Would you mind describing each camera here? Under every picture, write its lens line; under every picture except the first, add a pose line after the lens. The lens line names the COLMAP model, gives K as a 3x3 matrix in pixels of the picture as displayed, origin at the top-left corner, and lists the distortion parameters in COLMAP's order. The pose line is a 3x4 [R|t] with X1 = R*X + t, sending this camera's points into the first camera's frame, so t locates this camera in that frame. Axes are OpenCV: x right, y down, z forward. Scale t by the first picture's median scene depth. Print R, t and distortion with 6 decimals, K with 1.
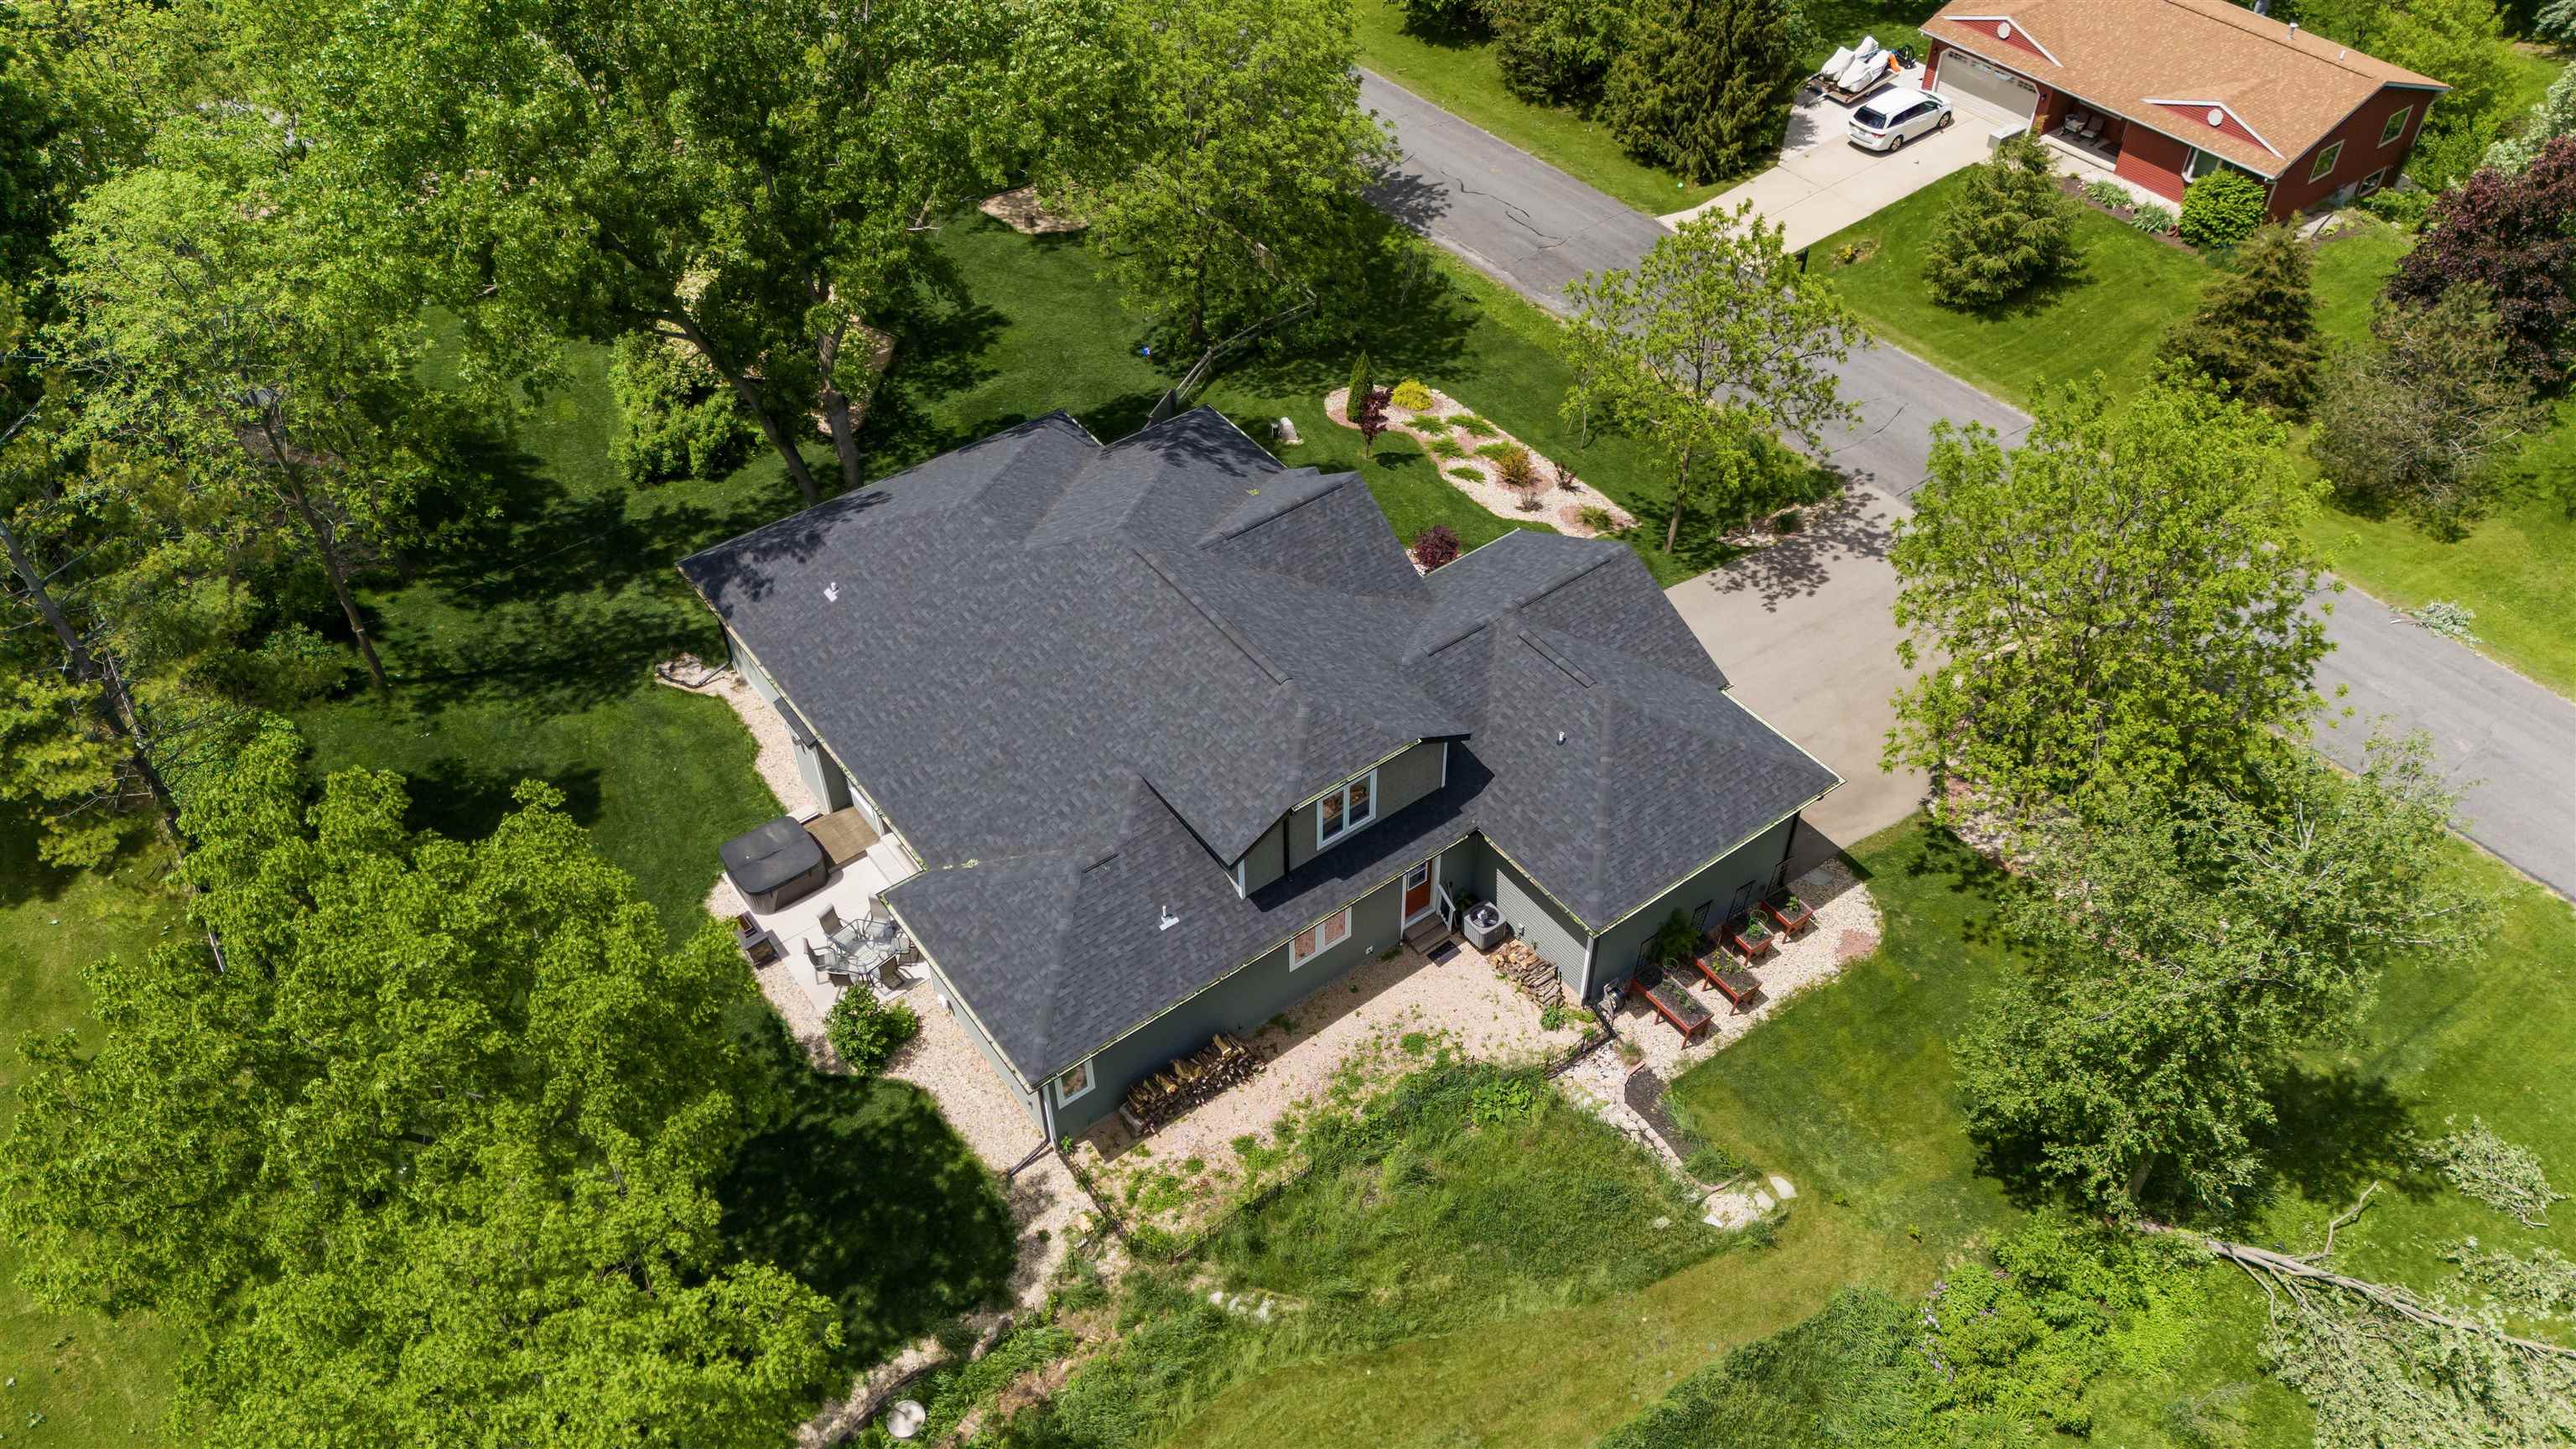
lens RADIAL K [[1897.3, 0, 1281.9], [0, 1897.3, 707.2], [0, 0, 1]] dist [0.073869, -0.066909]
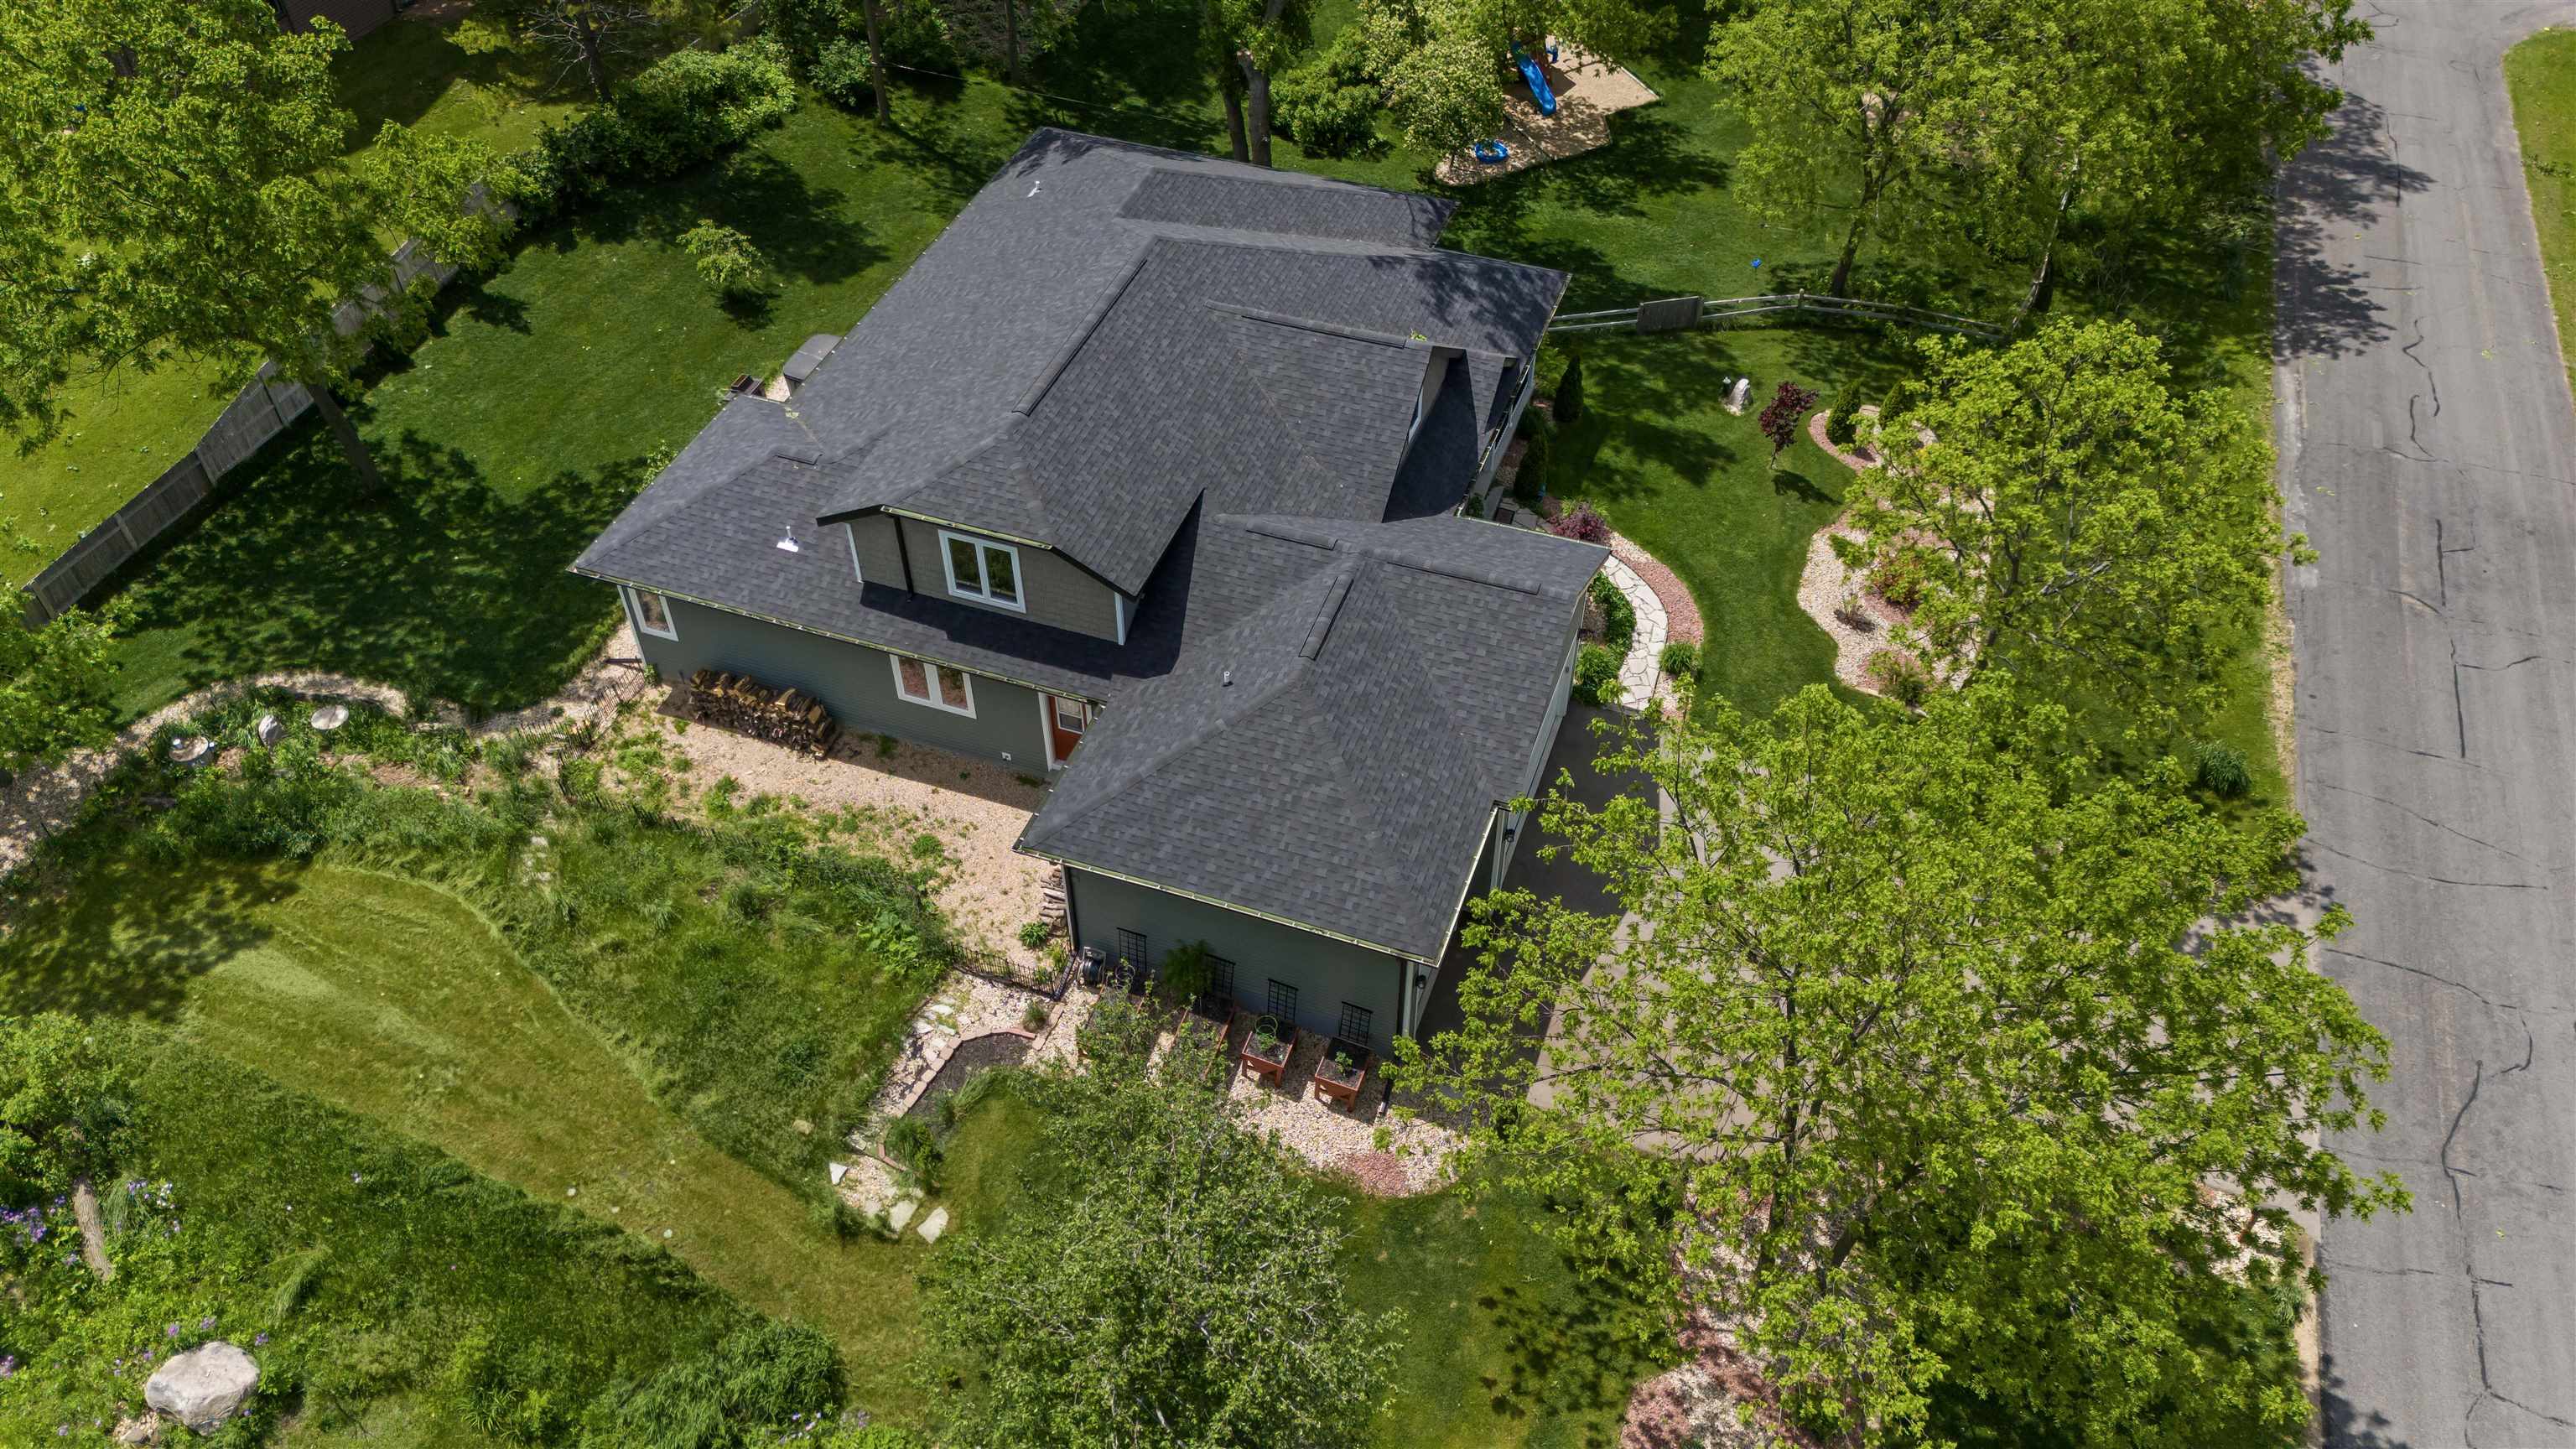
lens RADIAL K [[1897.3, 0, 1291.9], [0, 1897.3, 722.5], [0, 0, 1]] dist [0.073869, -0.066909]
pose [[0.560647, 0.593073, -0.577874, 0.655626], [-0.572686, 0.781768, 0.246716, -0.188030], [0.598085, 0.192620, 0.777941, 0.409936]]
